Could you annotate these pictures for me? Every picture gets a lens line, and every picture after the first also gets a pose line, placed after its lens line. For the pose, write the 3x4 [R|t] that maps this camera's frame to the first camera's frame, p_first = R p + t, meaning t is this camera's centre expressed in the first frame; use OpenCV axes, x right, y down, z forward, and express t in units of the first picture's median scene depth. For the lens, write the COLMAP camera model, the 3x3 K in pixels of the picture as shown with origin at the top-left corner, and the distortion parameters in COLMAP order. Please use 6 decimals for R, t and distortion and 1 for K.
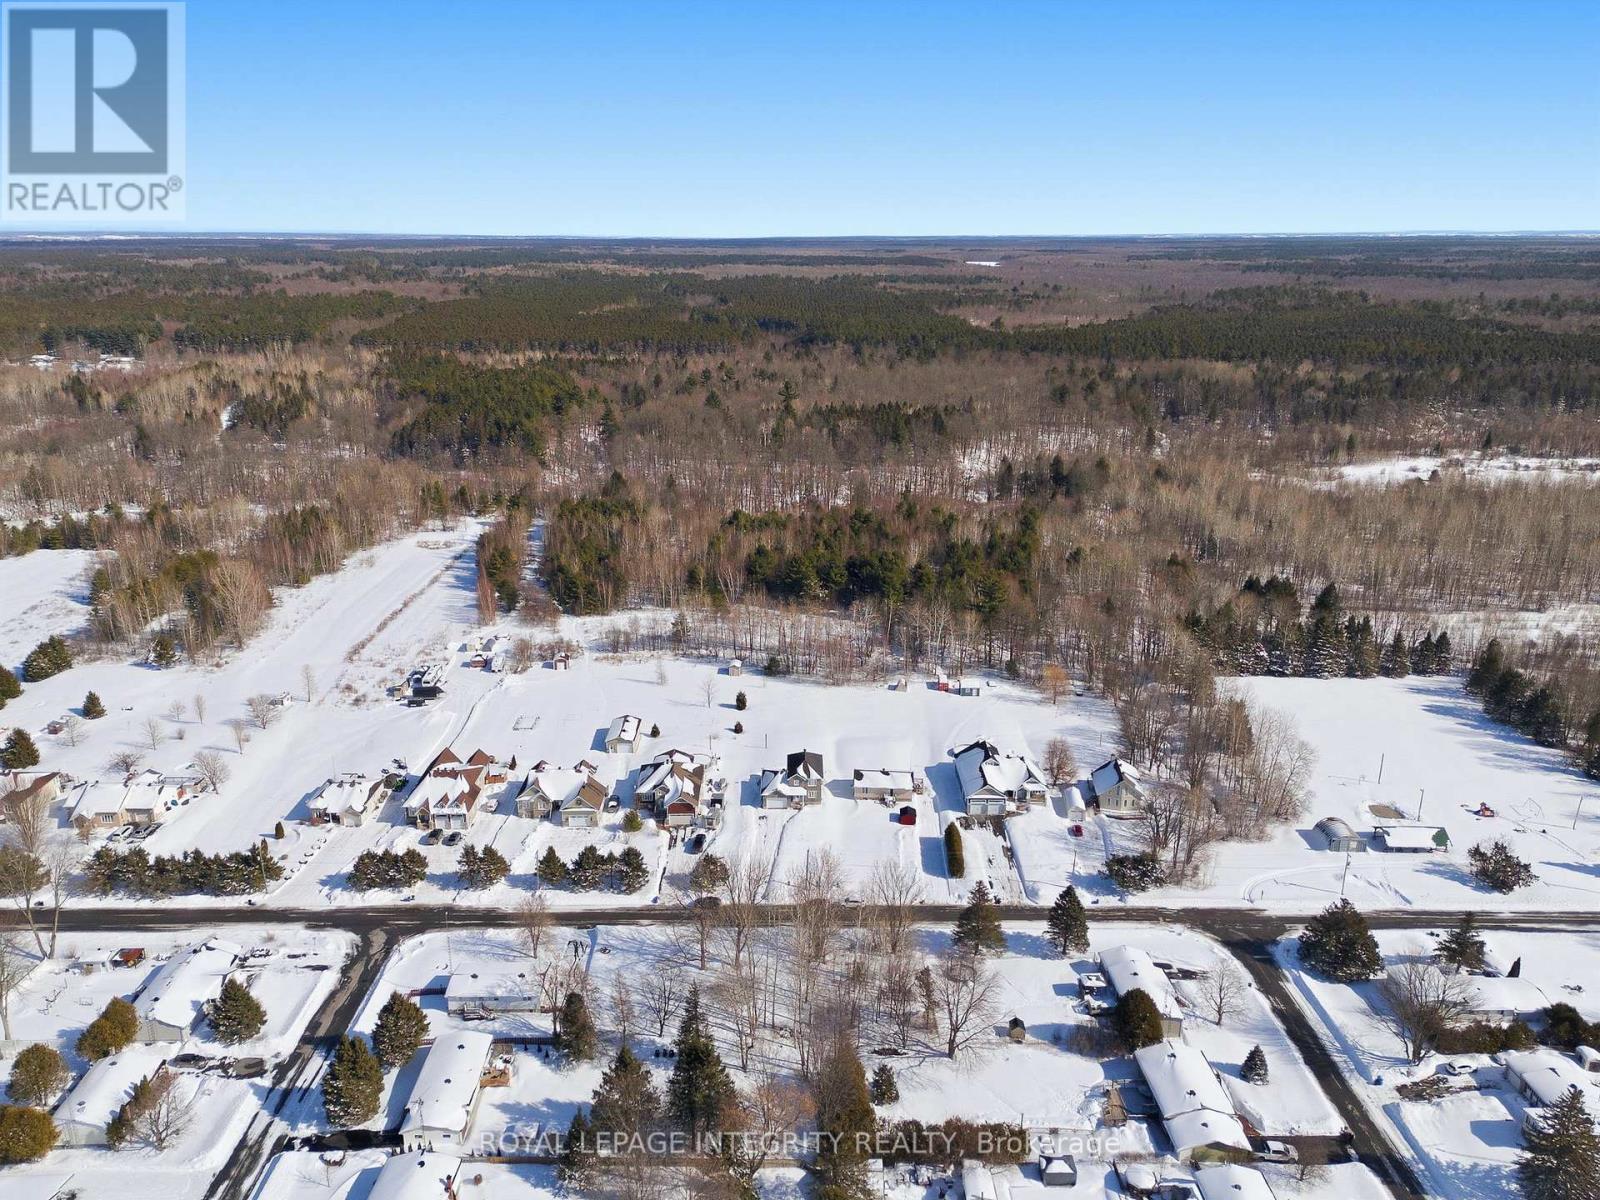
lens RADIAL K [[1203.6, 0, 803.7], [0, 1203.6, 596.5], [0, 0, 1]] dist [0.111801, -0.158724]
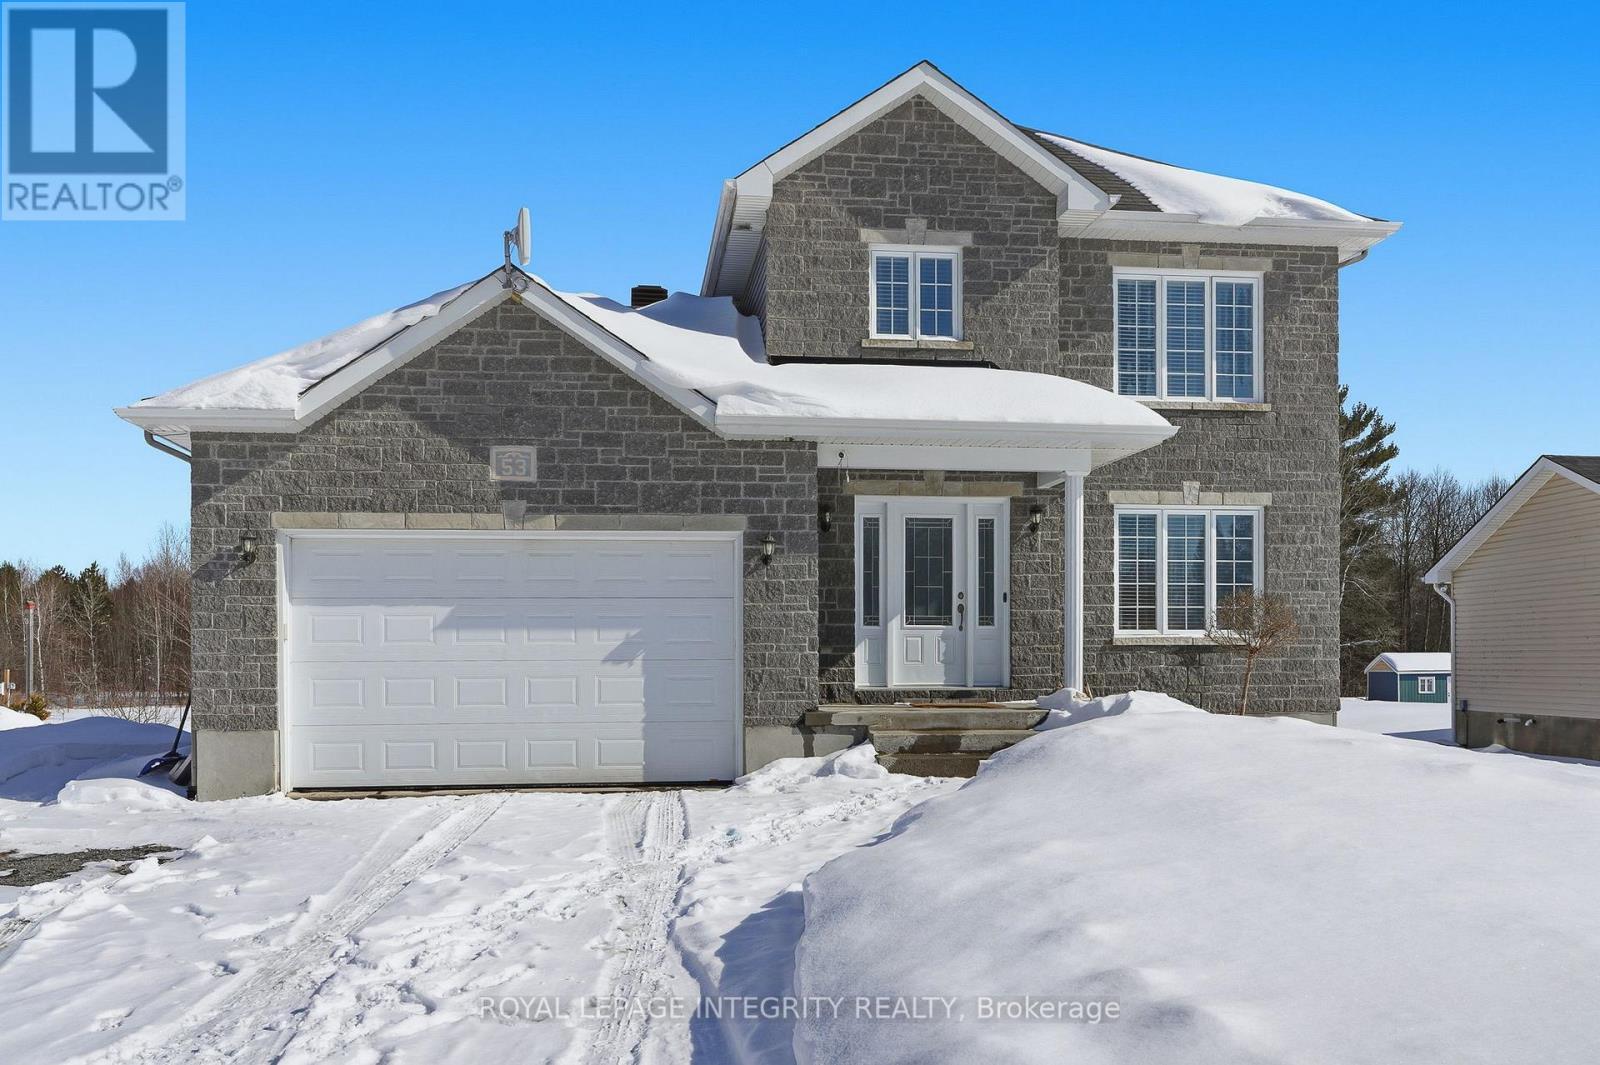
lens RADIAL K [[1457.1, 0, 802.8], [0, 1457.1, 671.2], [0, 0, 1]] dist [-0.002533, 0.009994]
pose [[0.992280, -0.003333, 0.123976, -0.018314], [0.038853, 0.957673, -0.285225, 0.187596], [-0.117777, 0.287840, 0.950409, 0.946582]]
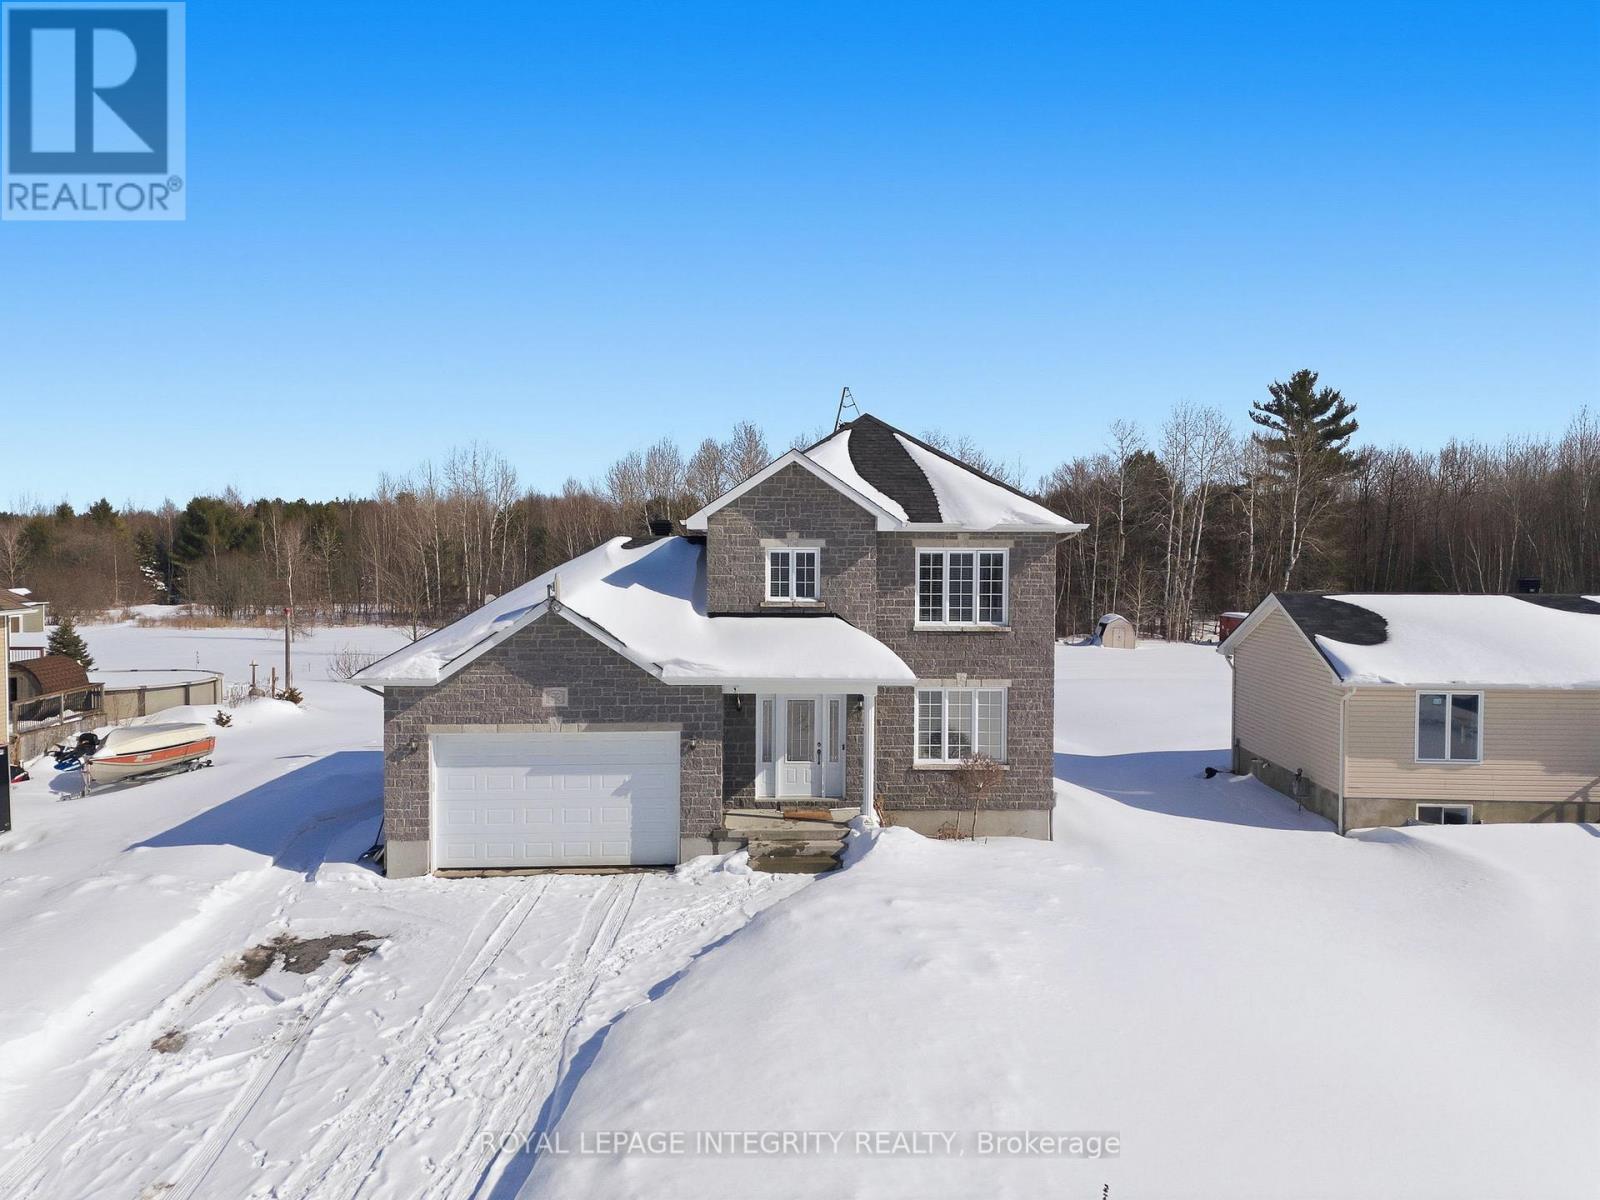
lens RADIAL K [[1203.6, 0, 803.7], [0, 1203.6, 596.5], [0, 0, 1]] dist [0.111801, -0.158724]
pose [[0.999076, 0.003263, 0.042862, -0.008784], [0.007697, 0.967425, -0.253040, 0.178913], [-0.042292, 0.253136, 0.966506, 0.914175]]
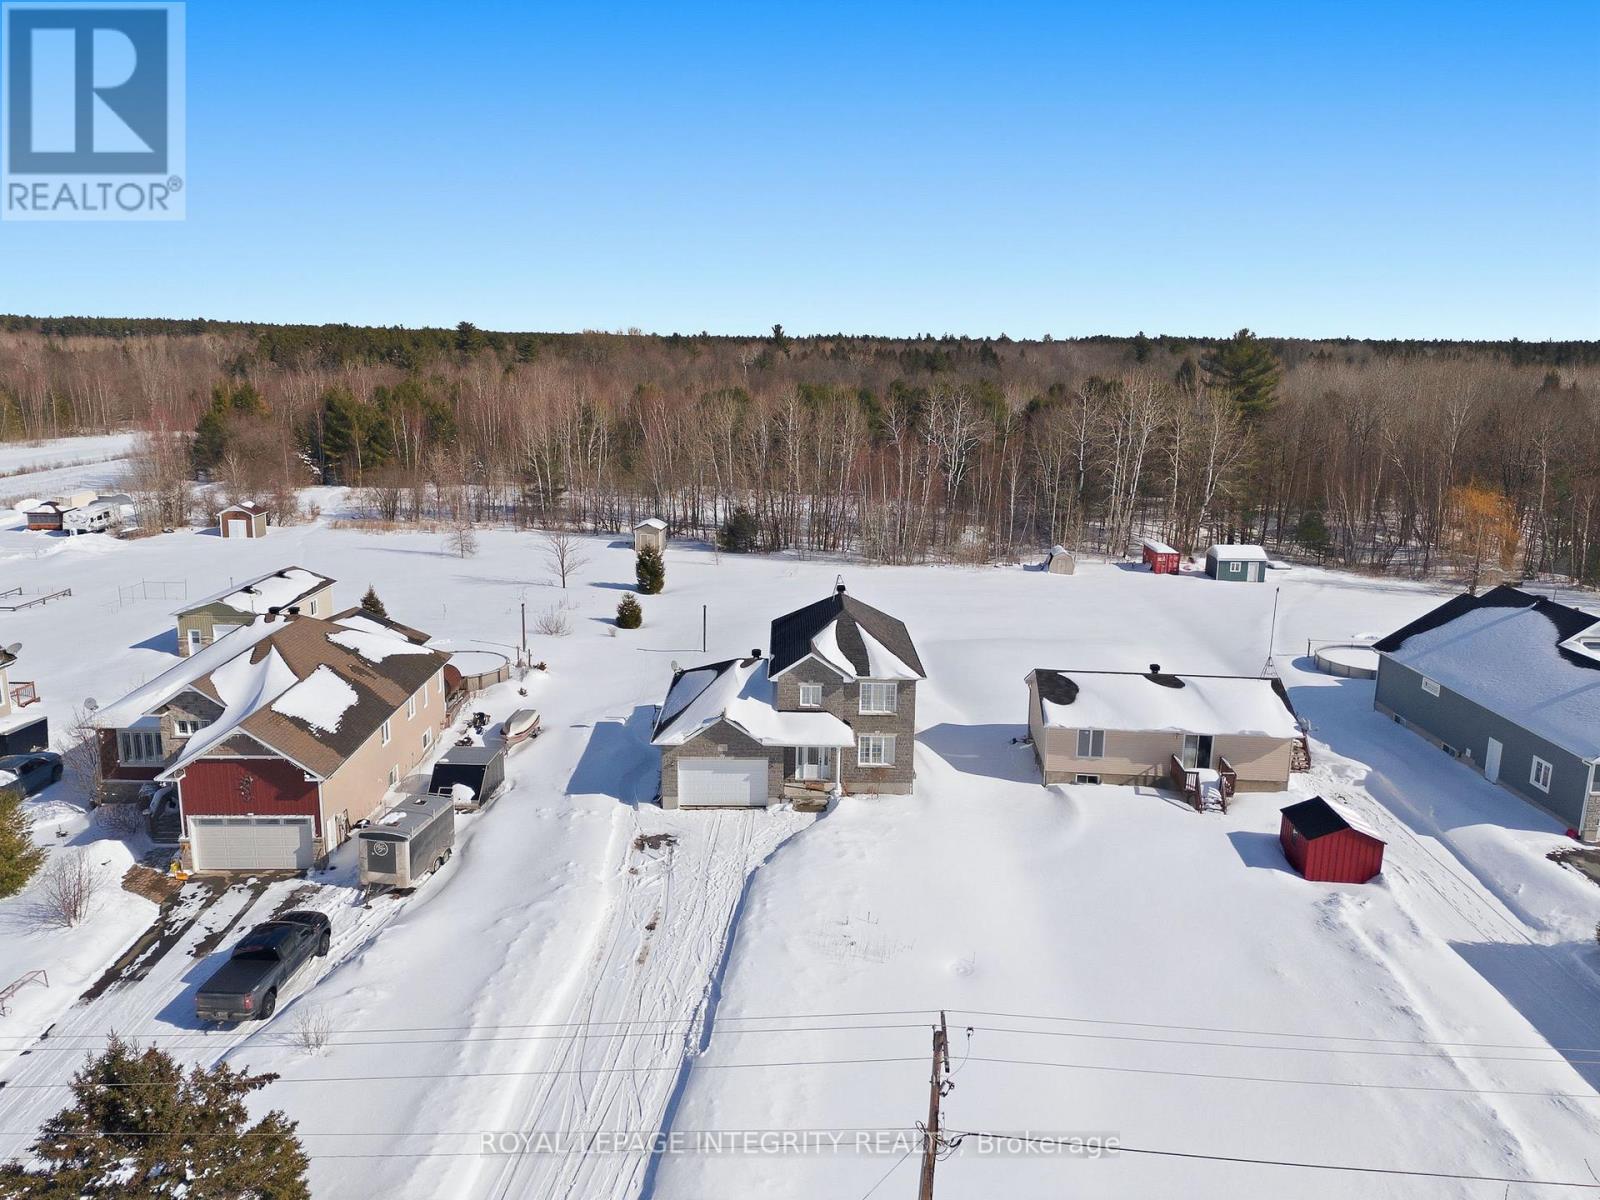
lens RADIAL K [[1203.6, 0, 803.7], [0, 1203.6, 596.5], [0, 0, 1]] dist [0.111801, -0.158724]
pose [[0.999854, 0.012876, 0.011272, -0.009982], [-0.011840, 0.996085, -0.087605, 0.155944], [-0.012356, 0.087459, 0.996092, 0.769590]]
